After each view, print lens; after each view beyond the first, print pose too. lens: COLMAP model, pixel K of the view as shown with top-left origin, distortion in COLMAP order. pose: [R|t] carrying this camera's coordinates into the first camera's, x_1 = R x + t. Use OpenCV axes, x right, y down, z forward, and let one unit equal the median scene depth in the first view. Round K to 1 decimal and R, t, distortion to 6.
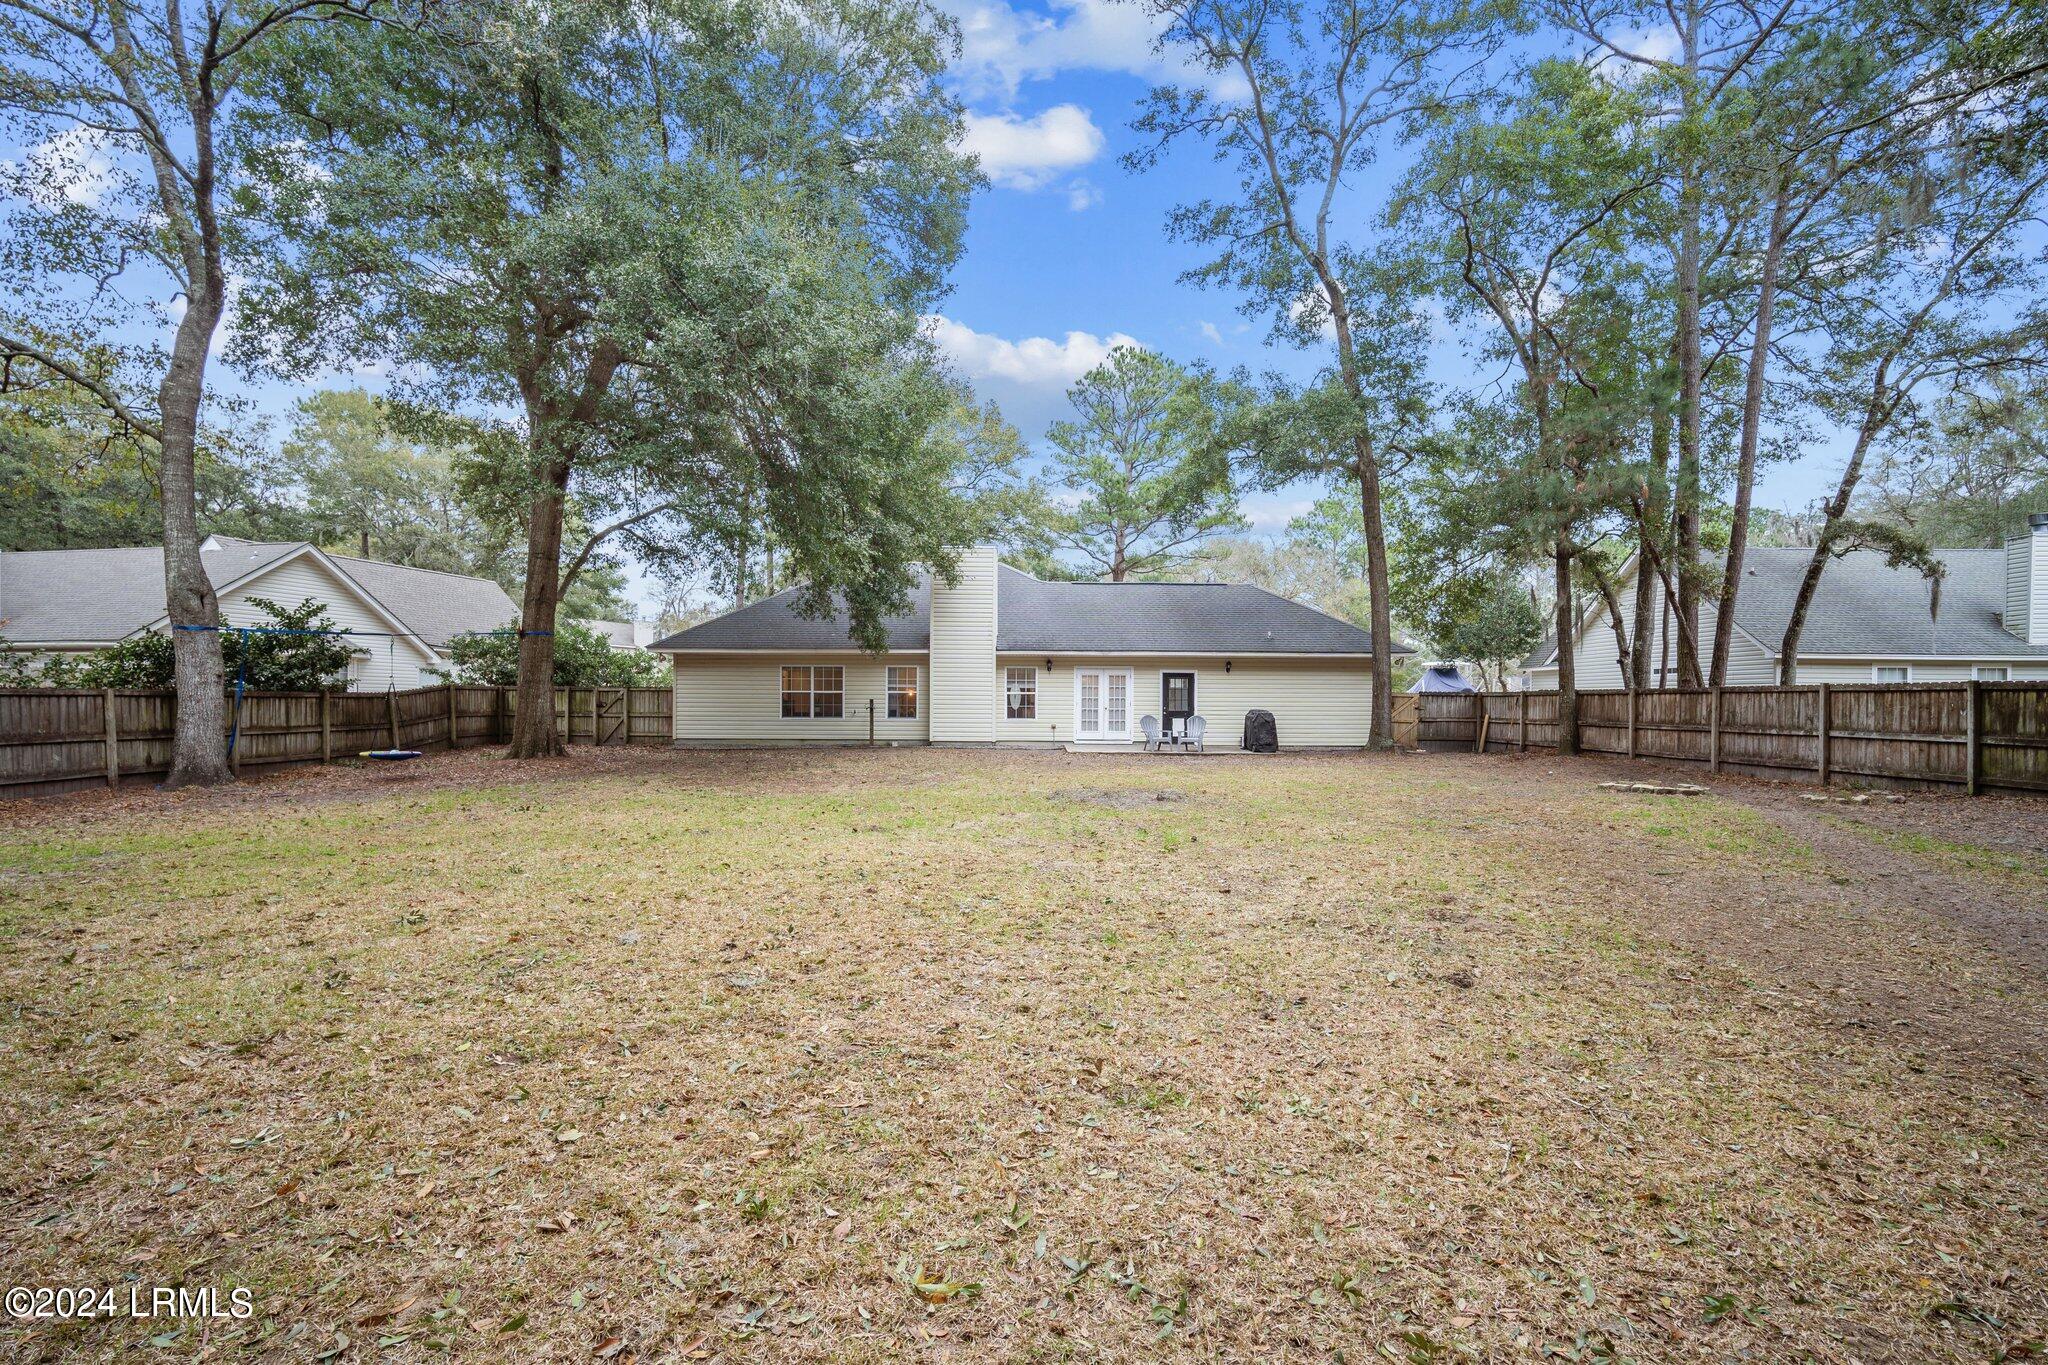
lens RADIAL K [[890.9, 0, 1034.2], [0, 890.9, 712.4], [0, 0, 1]] dist [-0.013429, 0.002211]
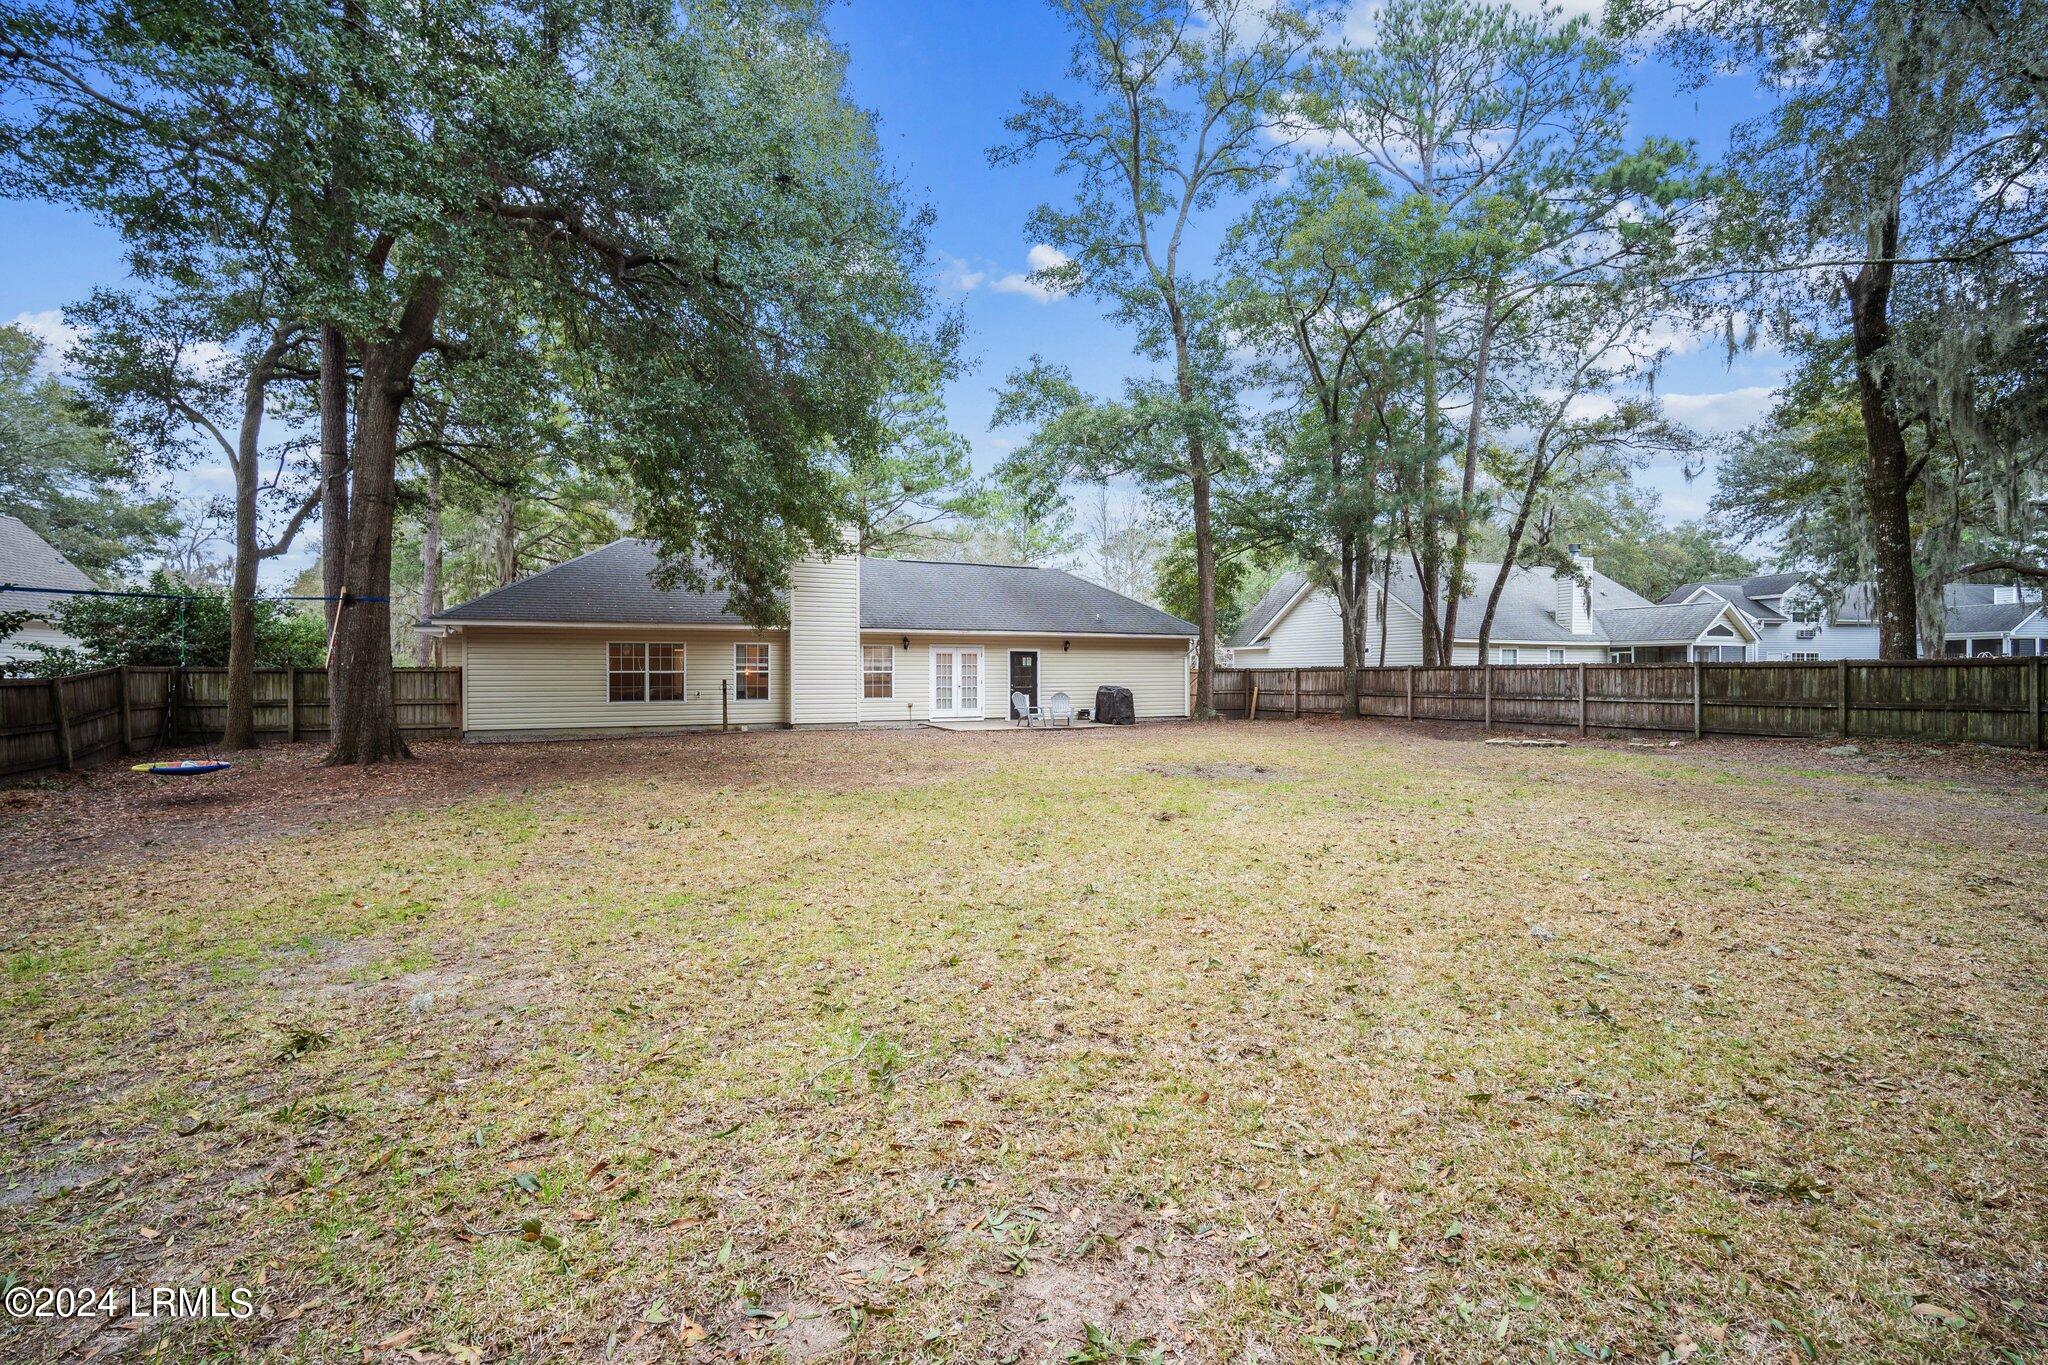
lens RADIAL K [[890.9, 0, 1018.1], [0, 890.9, 681.6], [0, 0, 1]] dist [-0.013429, 0.002211]
pose [[0.907860, -0.011115, 0.419126, -0.305817], [0.013360, 0.999908, -0.002420, -0.007189], [-0.419060, 0.007797, 0.907925, 0.059380]]
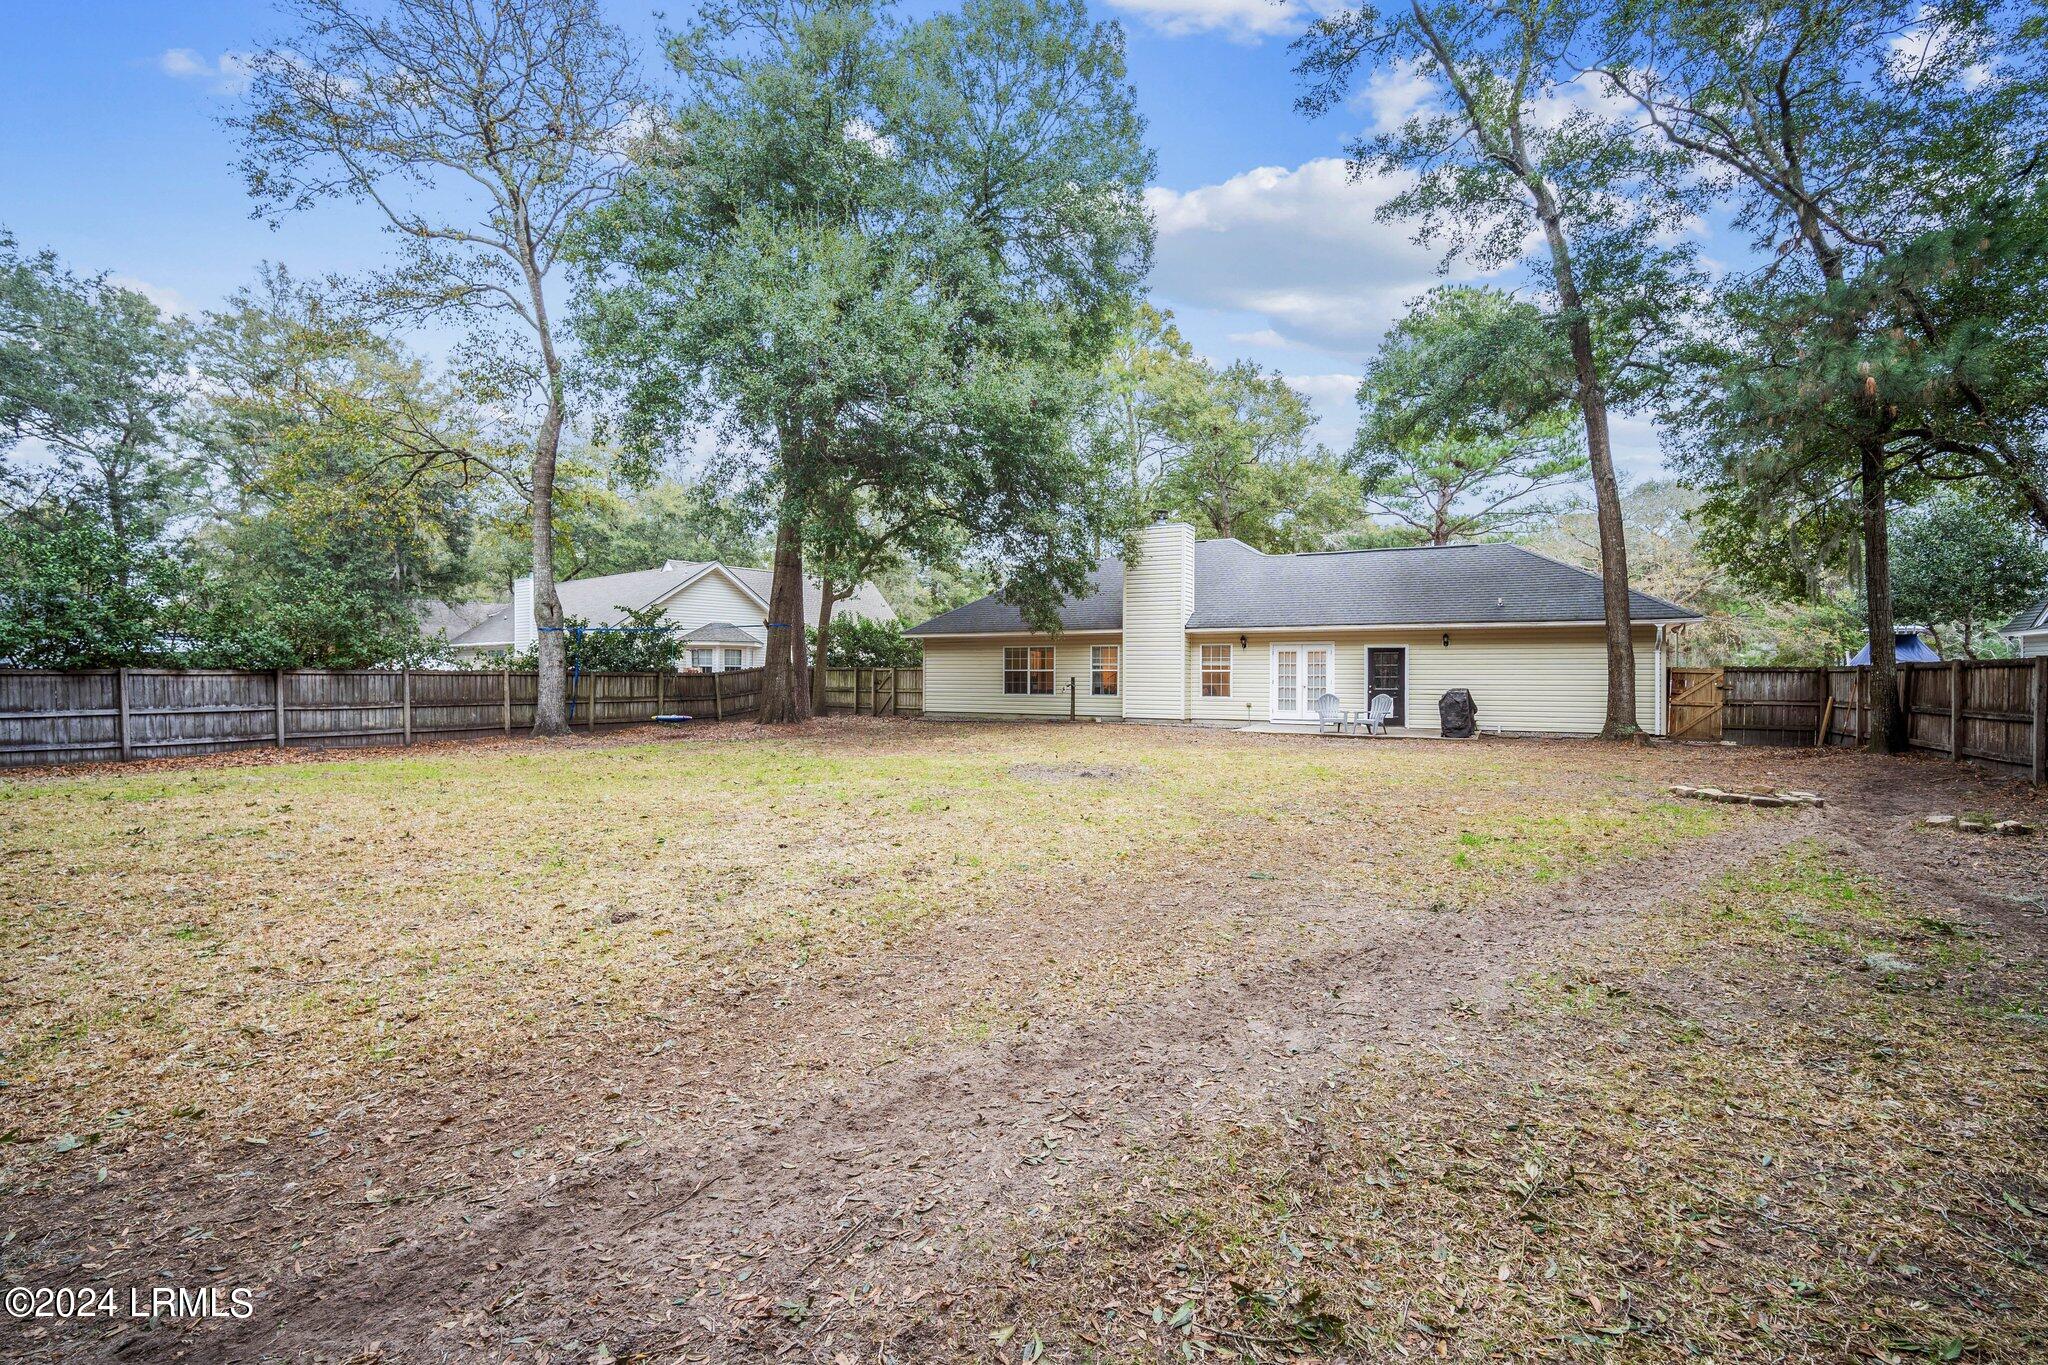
lens RADIAL K [[890.9, 0, 1044.6], [0, 890.9, 682.9], [0, 0, 1]] dist [-0.013429, 0.002211]
pose [[0.887149, 0.001707, -0.461480, 0.294006], [-0.005776, 0.999956, -0.007407, 0.000151], [0.461447, 0.009237, 0.887120, 0.041288]]
